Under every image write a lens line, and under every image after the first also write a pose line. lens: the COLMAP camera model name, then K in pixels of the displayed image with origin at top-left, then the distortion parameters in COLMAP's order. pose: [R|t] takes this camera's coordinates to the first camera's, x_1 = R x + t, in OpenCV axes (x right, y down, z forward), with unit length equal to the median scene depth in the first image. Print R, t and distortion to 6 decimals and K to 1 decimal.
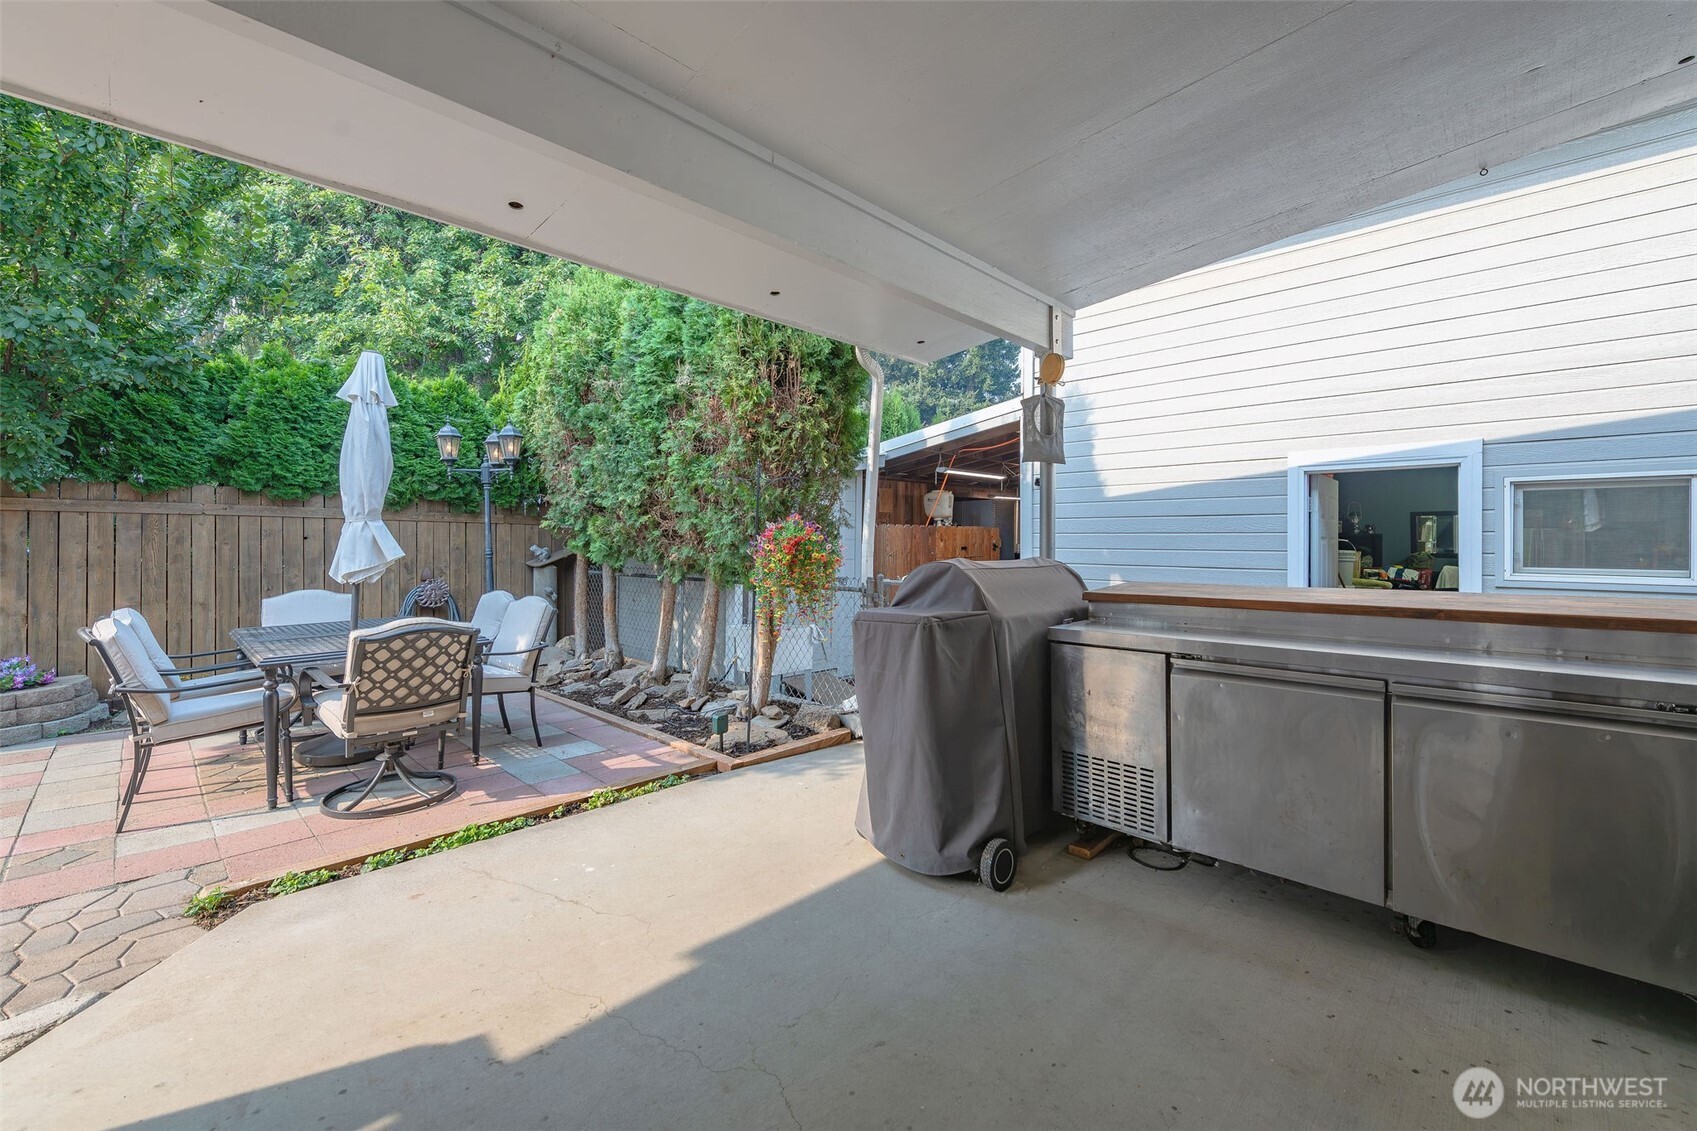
lens RADIAL K [[689.2, 0, 854.2], [0, 689.2, 538.3], [0, 0, 1]] dist [-0.000236, -0.004611]
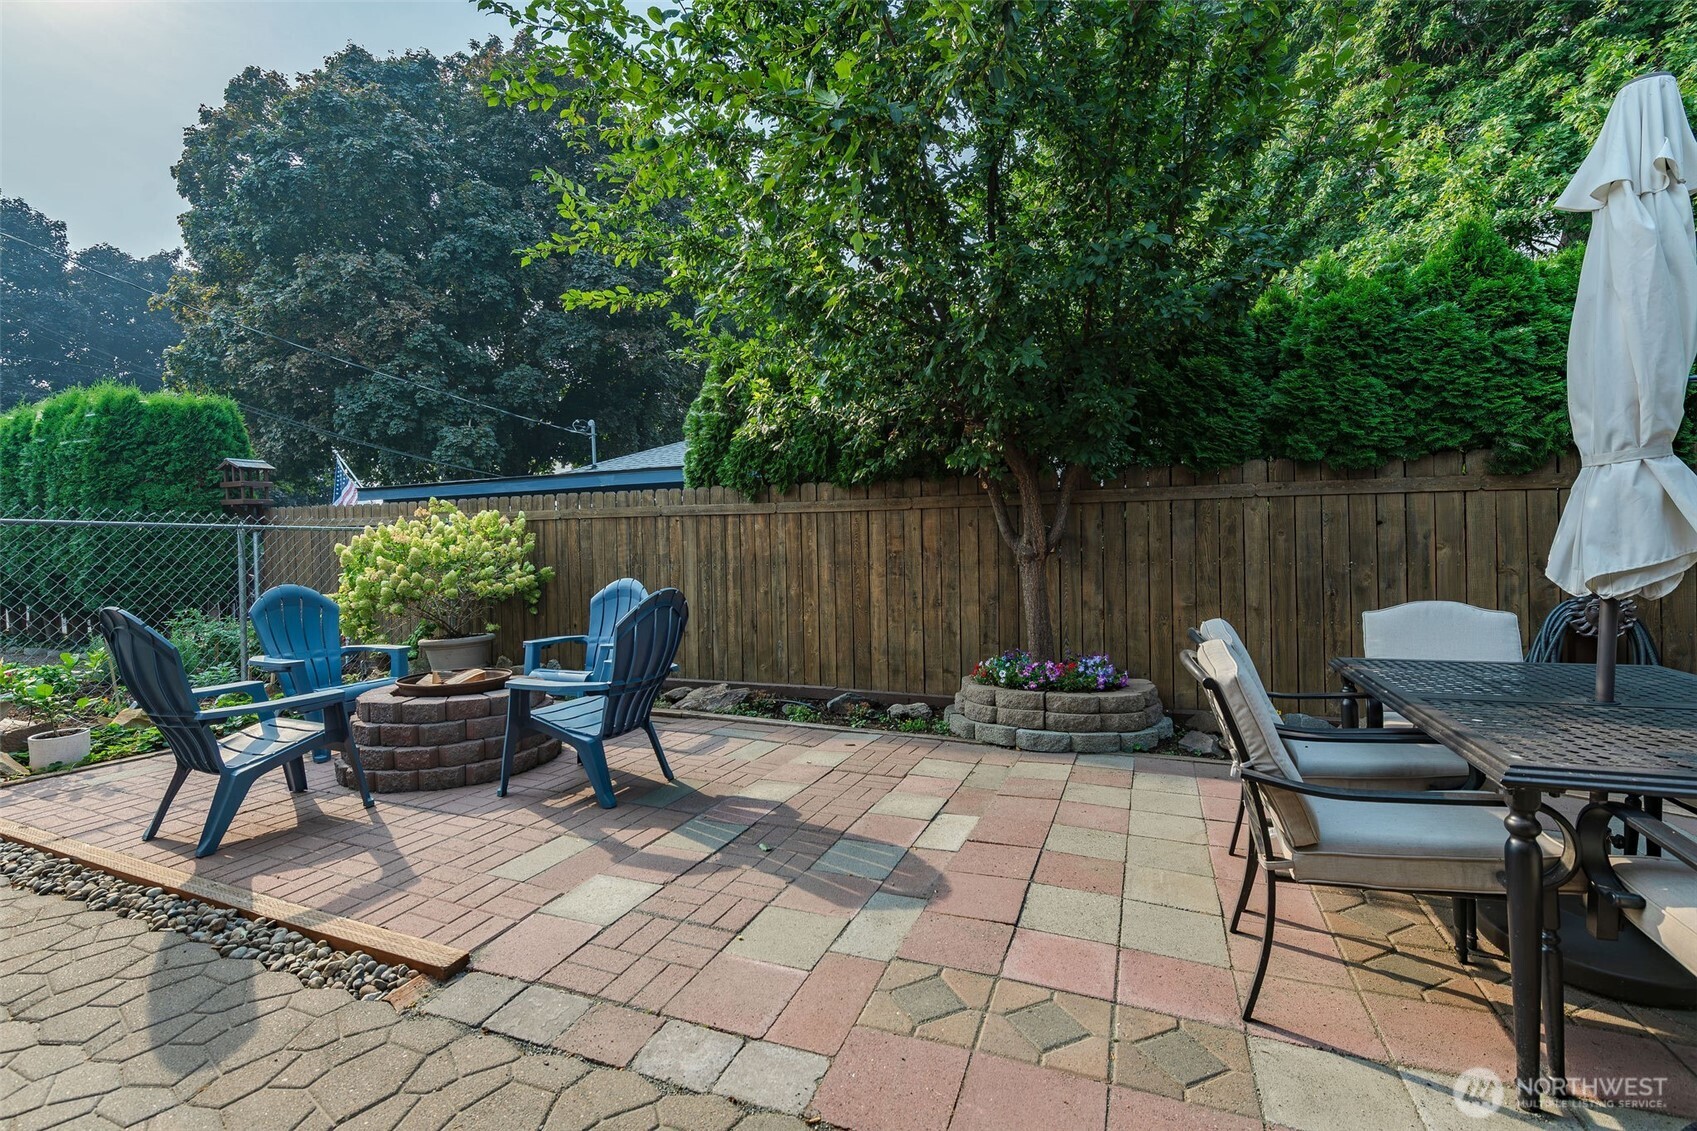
lens RADIAL K [[727.4, 0, 851.2], [0, 727.4, 552.9], [0, 0, 1]] dist [0.001170, -0.000379]
pose [[0.364871, -0.003433, -0.931052, -0.349770], [0.021449, 0.999759, 0.004719, 0.017051], [0.930811, -0.021692, 0.364857, 0.266429]]
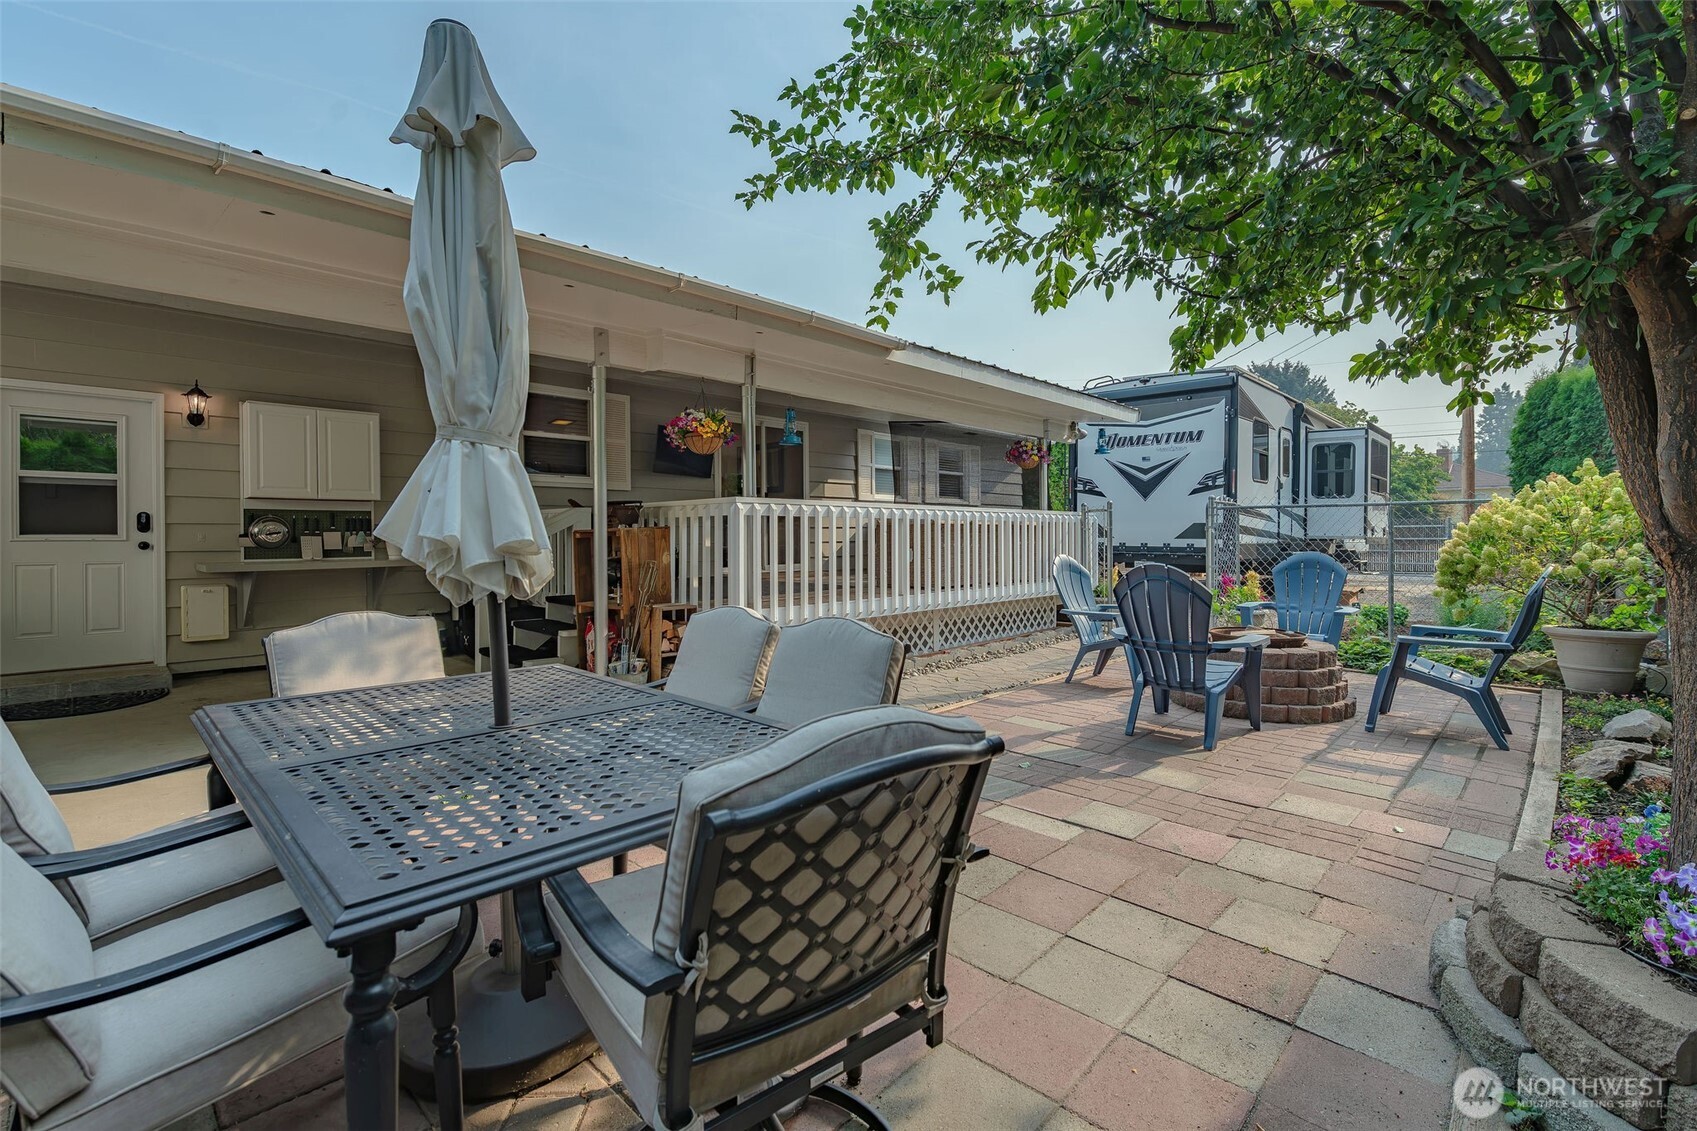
lens RADIAL K [[749.0, 0, 849.3], [0, 749.0, 540.3], [0, 0, 1]] dist [0.001643, 0.000161]
pose [[-0.999932, 0.003755, 0.011019, -0.740746], [0.003779, 0.999991, 0.002163, 0.021750], [-0.011011, 0.002204, -0.999937, 1.166056]]
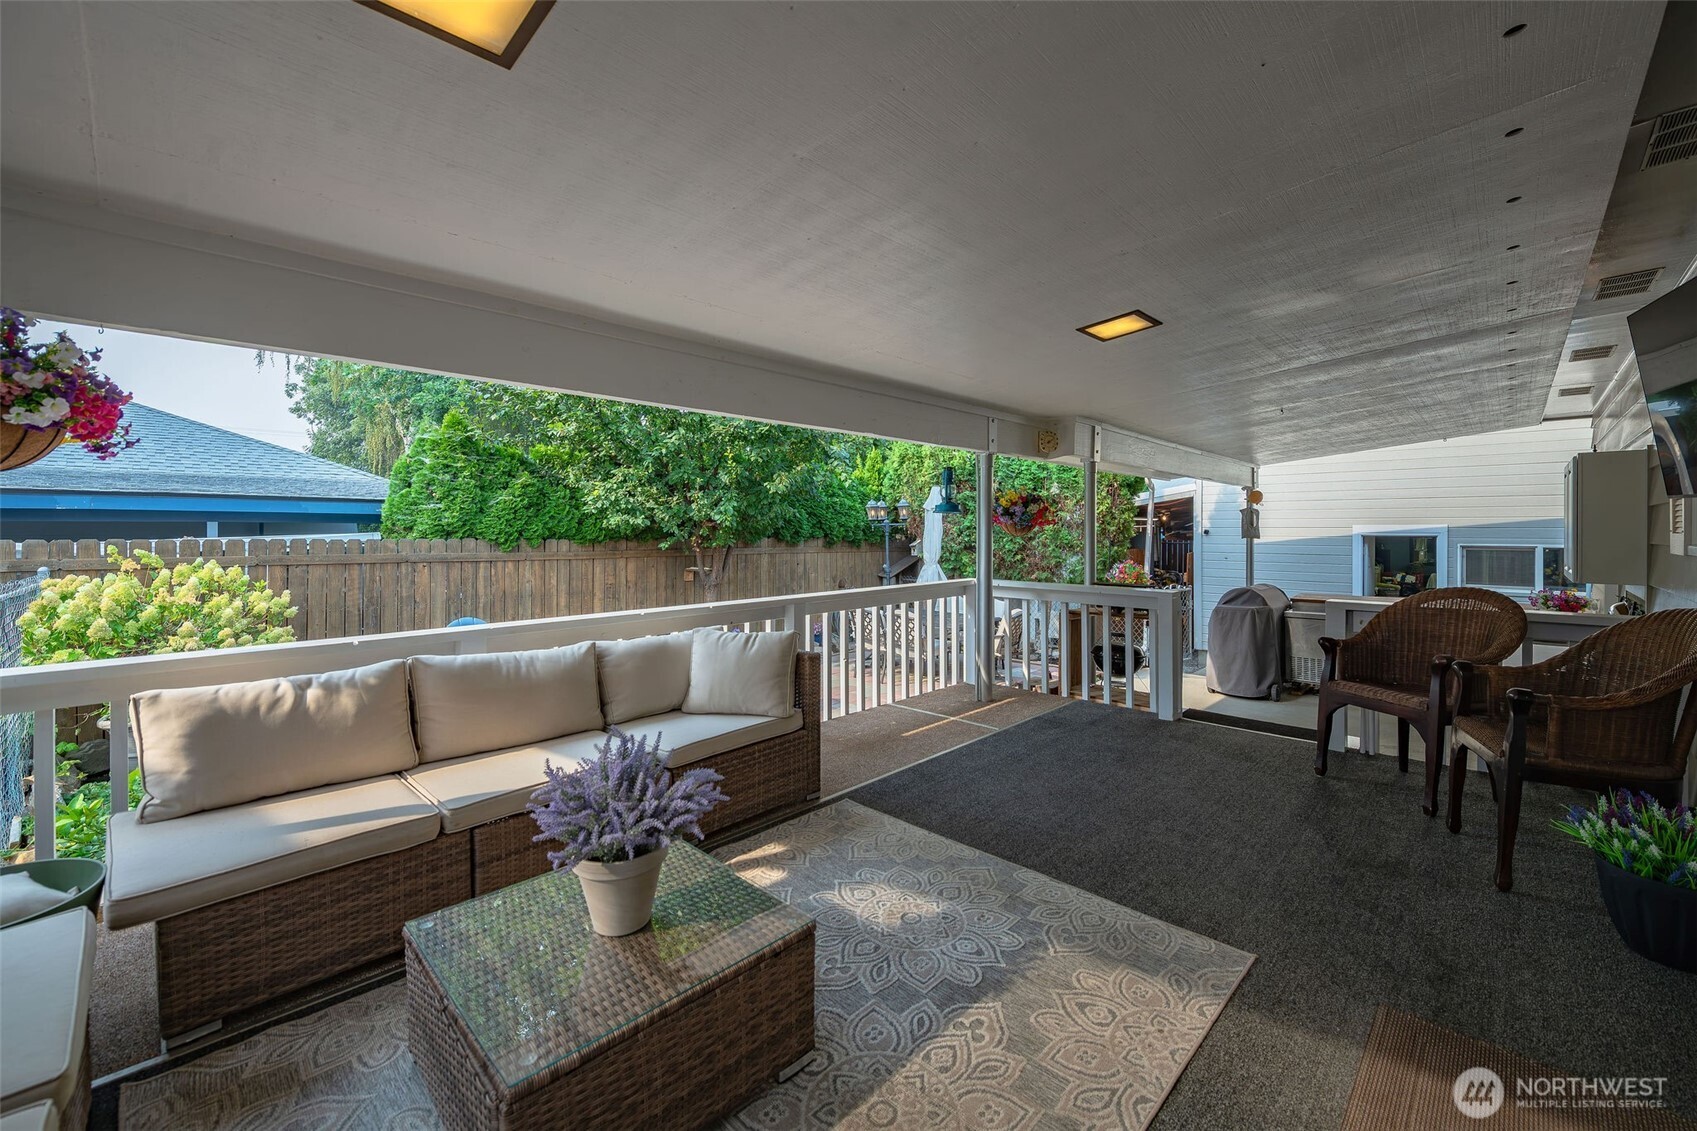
lens RADIAL K [[692.6, 0, 851.0], [0, 692.6, 535.1], [0, 0, 1]] dist [-0.000396, -0.000073]
pose [[0.999974, -0.002208, 0.006918, -0.768037], [0.002125, 0.999925, 0.012030, -0.112266], [-0.006944, -0.012015, 0.999904, -0.913934]]
